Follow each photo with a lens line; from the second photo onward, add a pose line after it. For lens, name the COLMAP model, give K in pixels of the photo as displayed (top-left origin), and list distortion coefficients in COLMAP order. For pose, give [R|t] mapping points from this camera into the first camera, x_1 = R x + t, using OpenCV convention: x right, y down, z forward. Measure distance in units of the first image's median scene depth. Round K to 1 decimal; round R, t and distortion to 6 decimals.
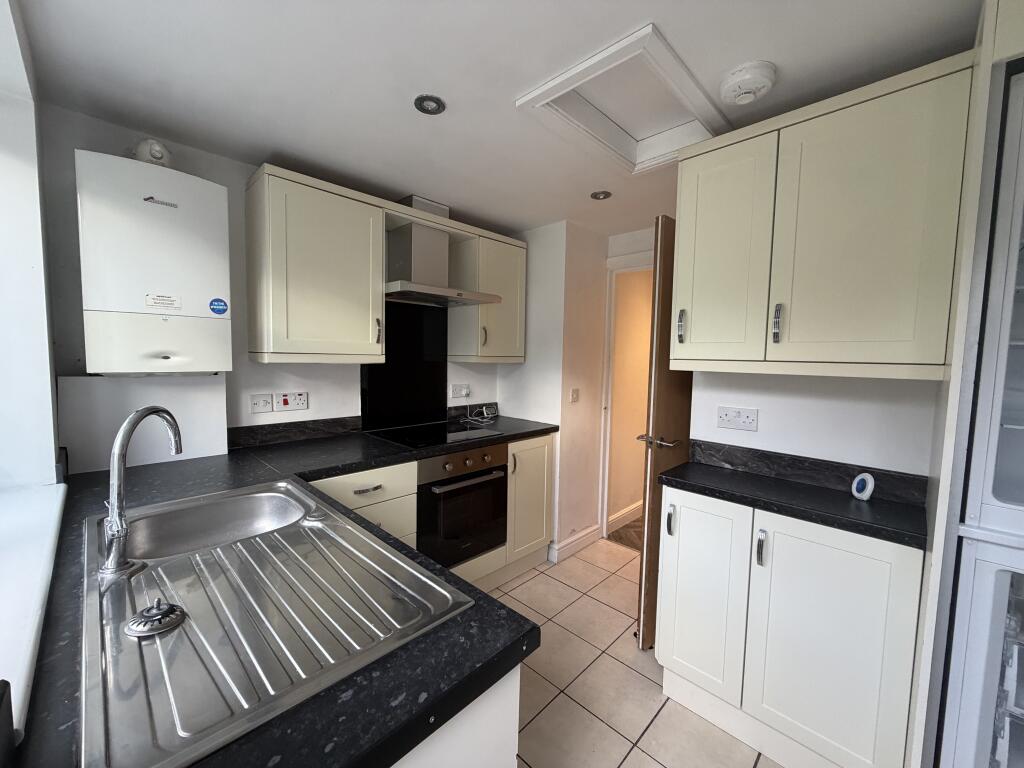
lens RADIAL K [[405.4, 0, 508.7], [0, 405.4, 385.0], [0, 0, 1]] dist [-0.001569, 0.000352]
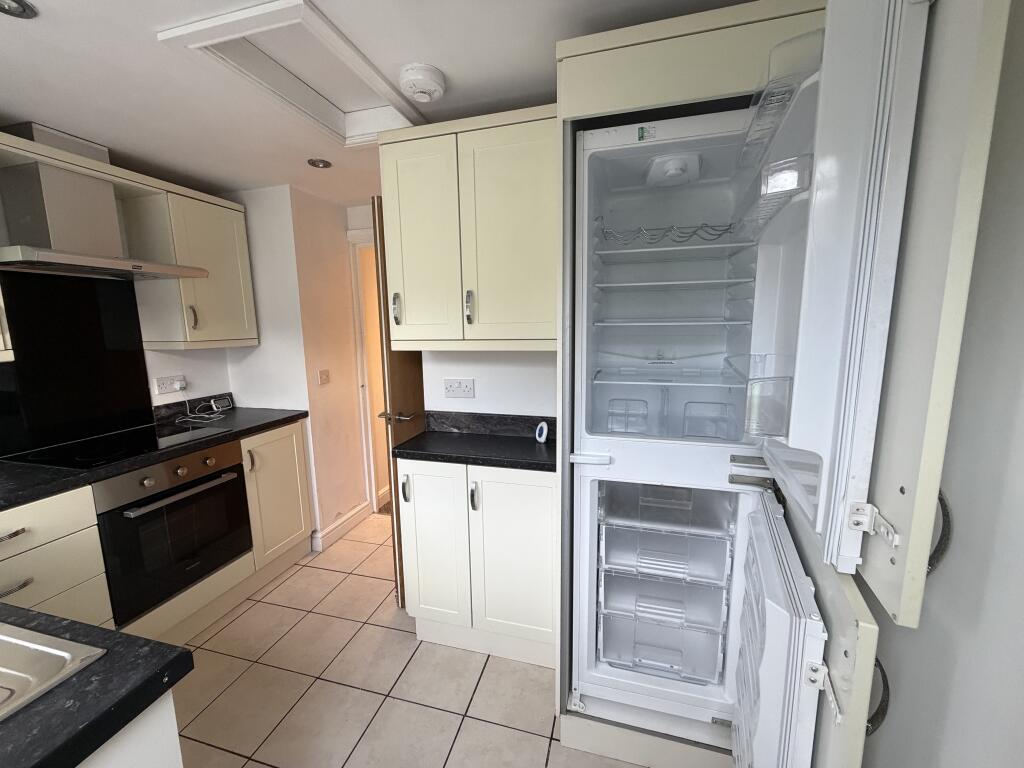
lens RADIAL K [[405.4, 0, 508.6], [0, 405.4, 385.0], [0, 0, 1]] dist [-0.001569, 0.000352]
pose [[0.873098, -0.104476, 0.476220, 0.139566], [0.068079, 0.993326, 0.093106, -0.023566], [-0.482769, -0.048870, 0.874383, -0.065885]]
